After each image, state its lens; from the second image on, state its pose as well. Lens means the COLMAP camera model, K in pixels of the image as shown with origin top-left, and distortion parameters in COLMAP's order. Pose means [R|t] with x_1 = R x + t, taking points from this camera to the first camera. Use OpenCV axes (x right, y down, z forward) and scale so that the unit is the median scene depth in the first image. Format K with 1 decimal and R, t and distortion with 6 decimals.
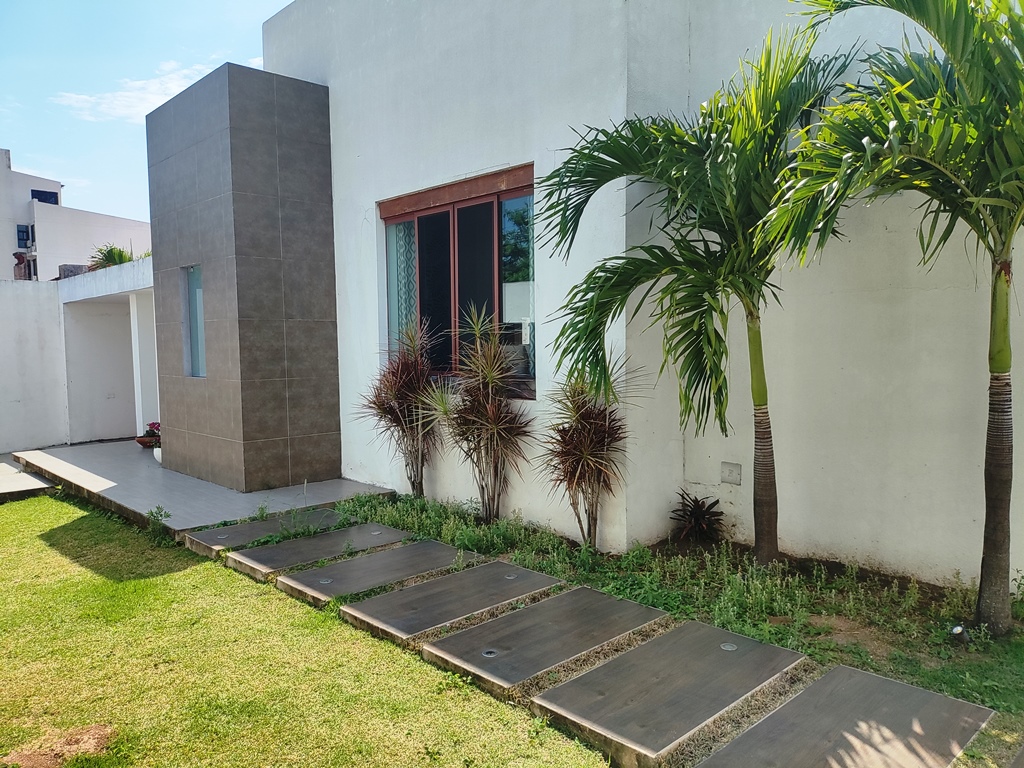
lens RADIAL K [[728.9, 0, 512.3], [0, 728.9, 386.5], [0, 0, 1]] dist [0.015423, -0.003089]
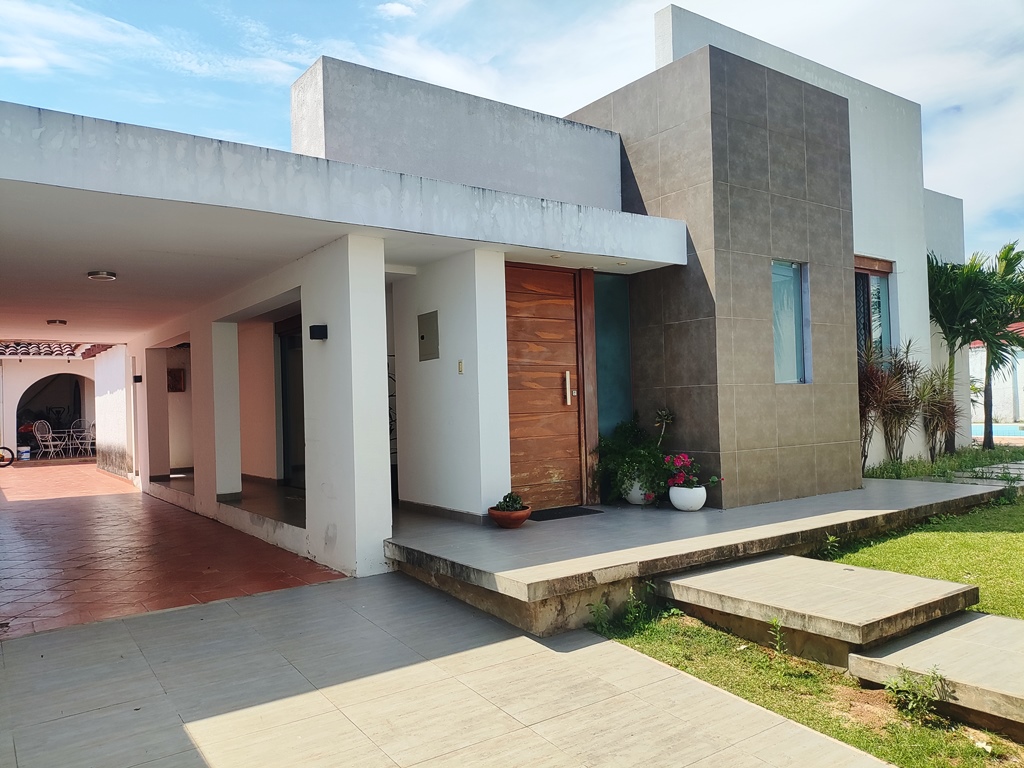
lens RADIAL K [[728.9, 0, 511.1], [0, 728.9, 386.0], [0, 0, 1]] dist [0.015423, -0.003089]
pose [[0.157342, 0.026916, 0.987177, -1.493612], [0.081394, 0.995874, -0.040126, -0.001778], [-0.984184, 0.086664, 0.154502, 1.313771]]
